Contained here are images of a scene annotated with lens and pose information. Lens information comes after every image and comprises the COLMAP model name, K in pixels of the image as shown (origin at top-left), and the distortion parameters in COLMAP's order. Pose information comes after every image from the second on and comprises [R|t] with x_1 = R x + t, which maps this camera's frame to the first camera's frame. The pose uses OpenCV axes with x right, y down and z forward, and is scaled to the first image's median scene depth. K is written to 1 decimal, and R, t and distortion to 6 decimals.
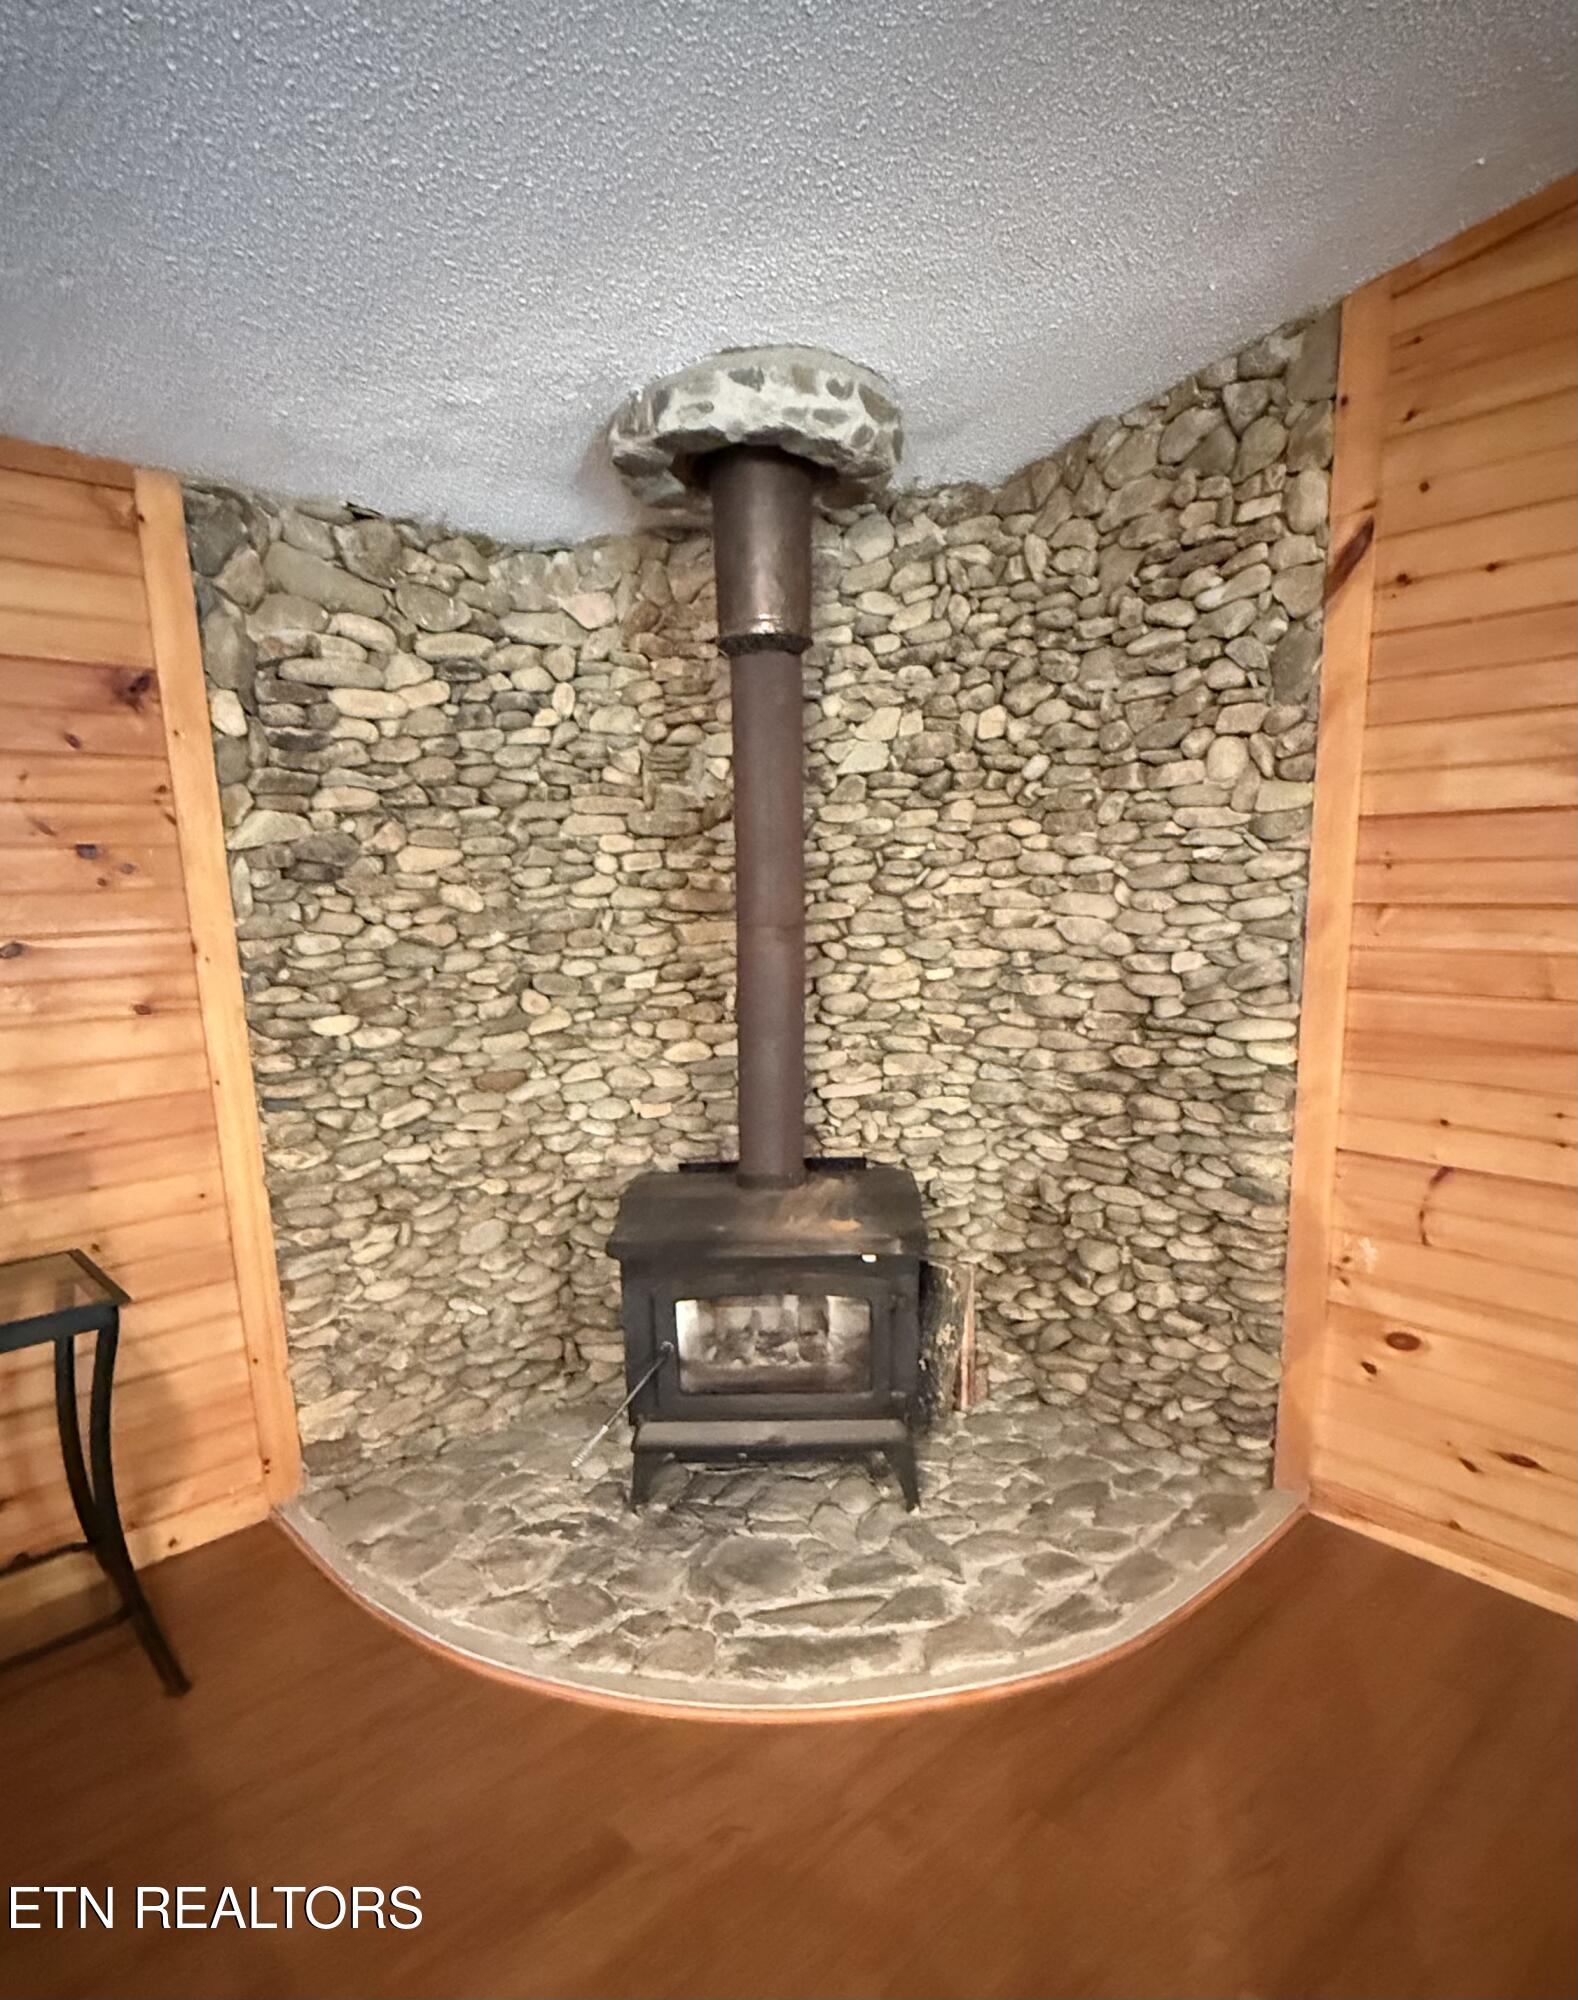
lens RADIAL K [[1123.4, 0, 795.2], [0, 1123.4, 1102.6], [0, 0, 1]] dist [0.000710, 0.002723]
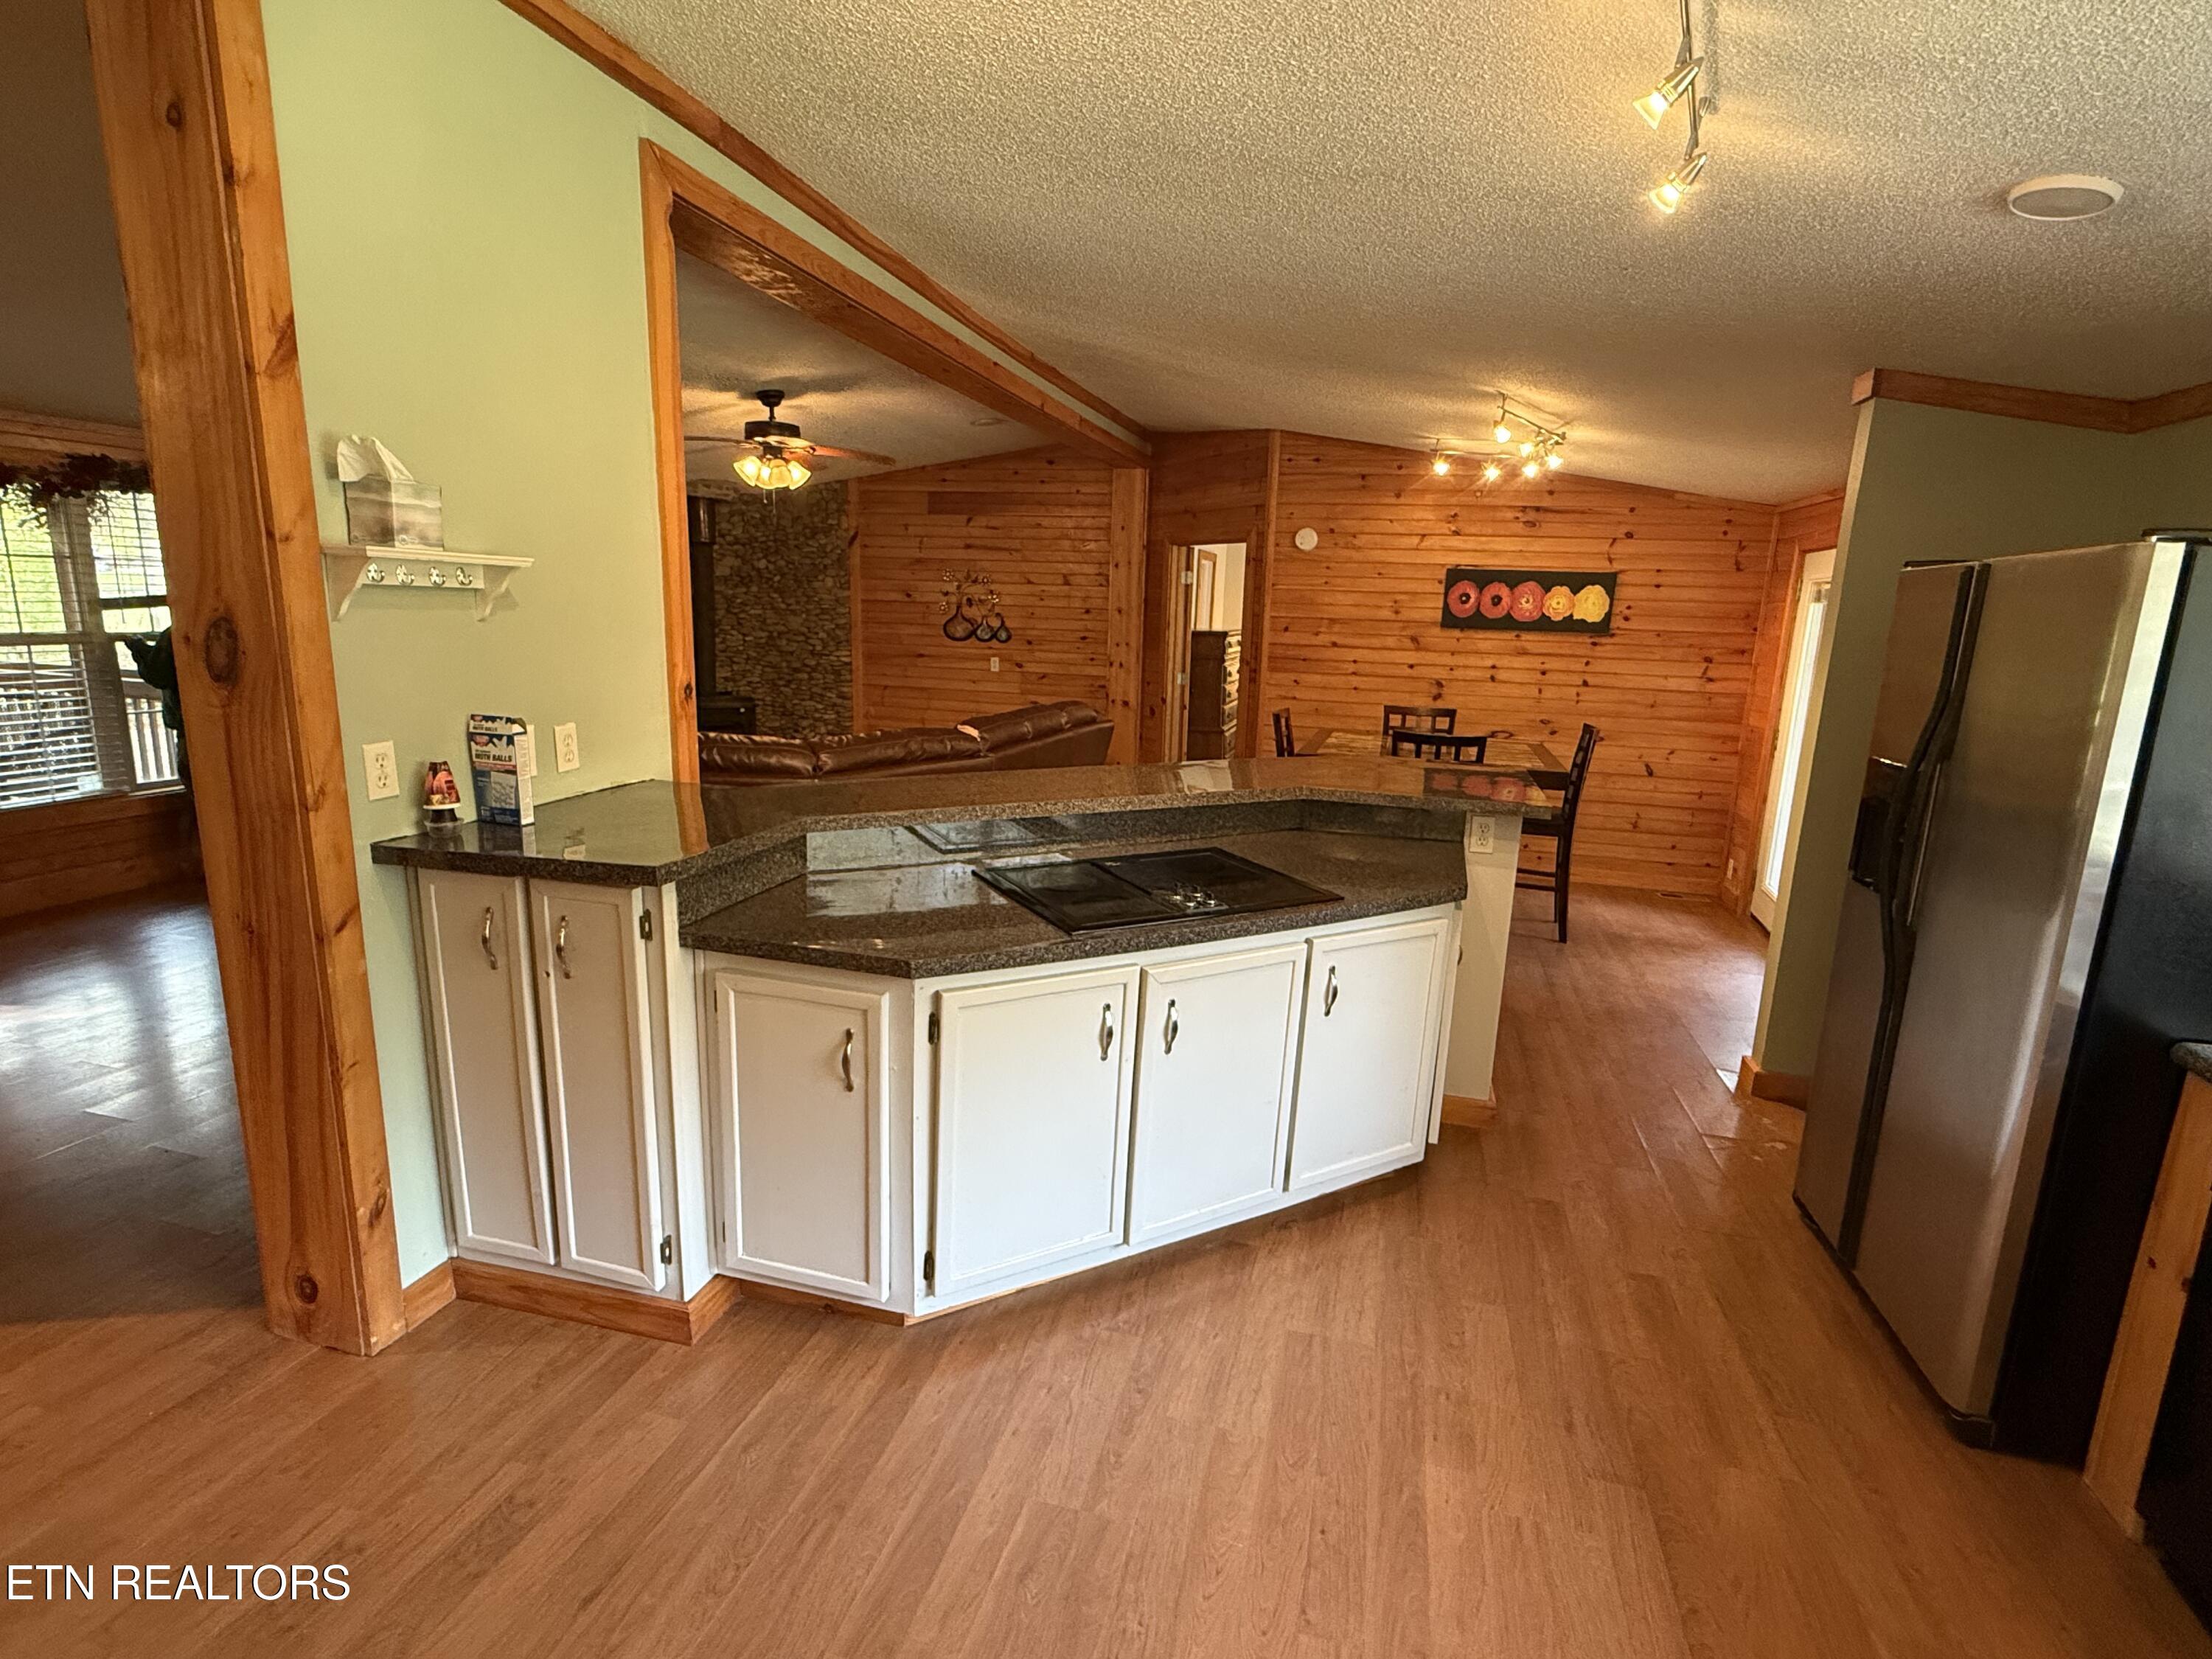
lens RADIAL K [[1080.5, 0, 1109.2], [0, 1080.5, 830.0], [0, 0, 1]] dist [0.002679, 0.000281]
pose [[0.848566, -0.054850, 0.526239, -0.741456], [0.053034, 0.998420, 0.018549, 0.487091], [-0.526425, 0.012169, 0.850134, -2.456256]]
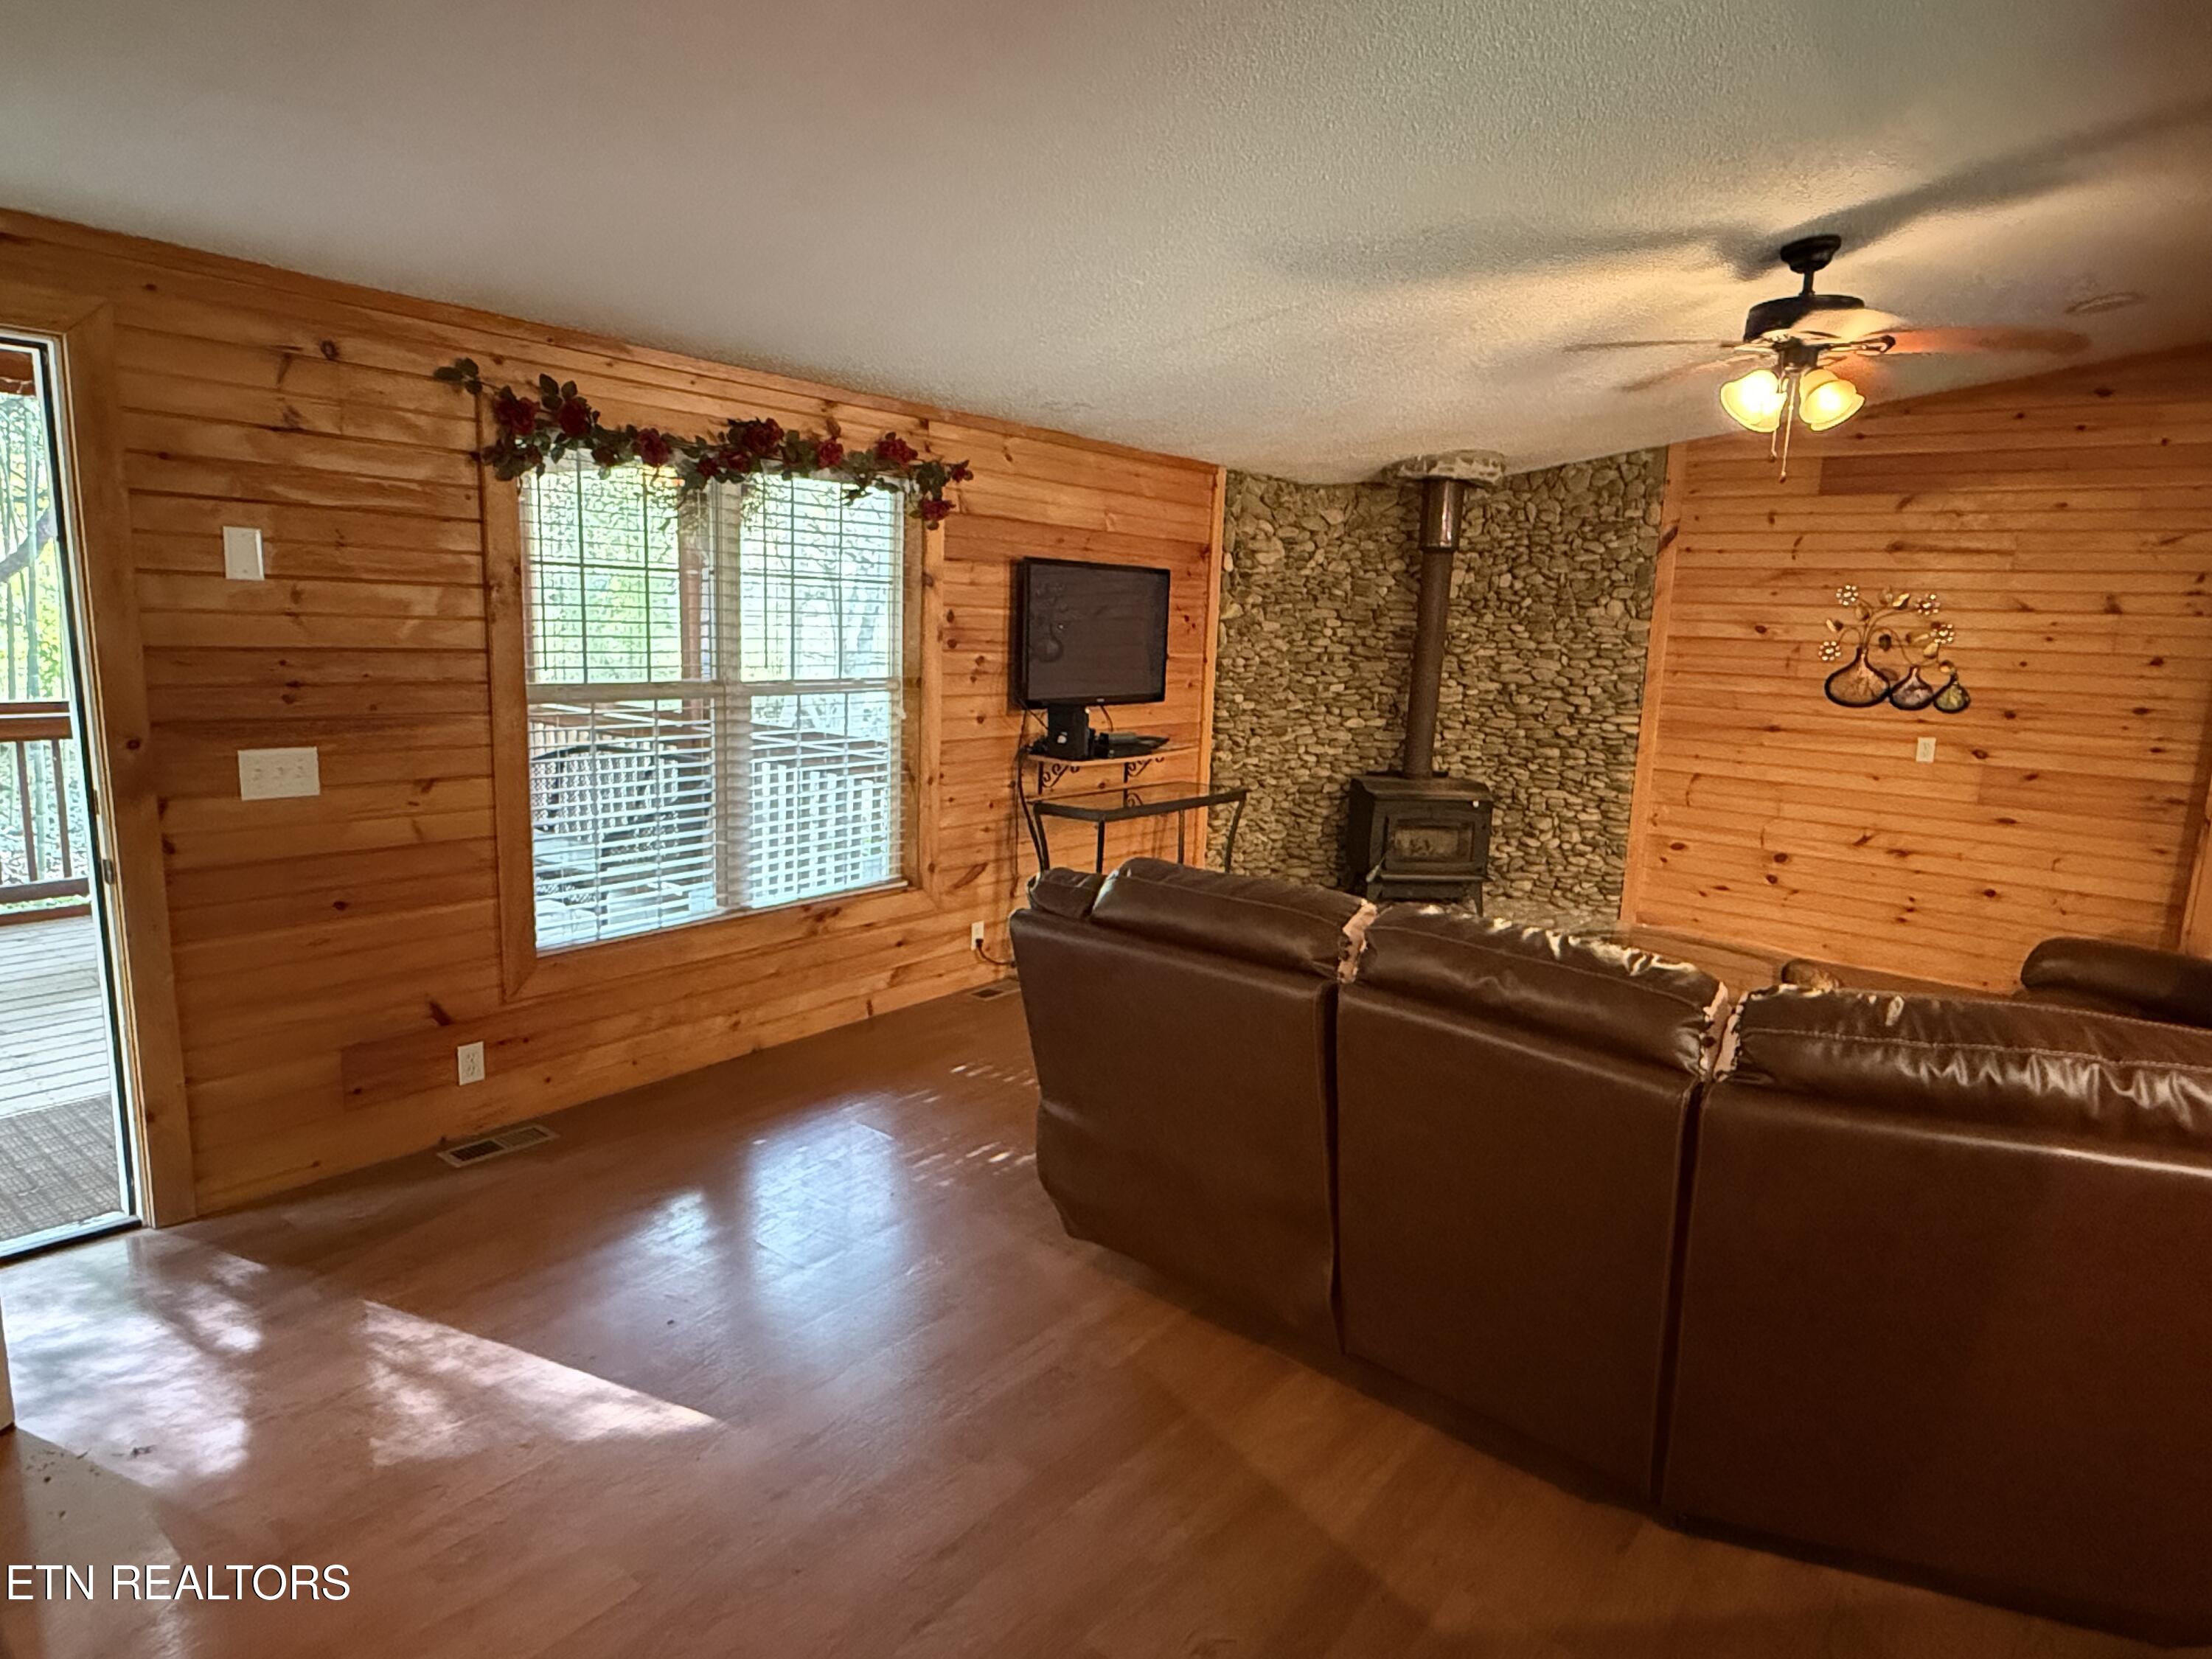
lens RADIAL K [[1237.7, 0, 1111.7], [0, 1237.7, 831.1], [0, 0, 1]] dist [0.001180, -0.002325]
pose [[0.986852, 0.036965, 0.157341, -1.025739], [-0.032138, 0.998935, -0.033117, 0.281545], [-0.158397, 0.027625, 0.986989, -1.368518]]
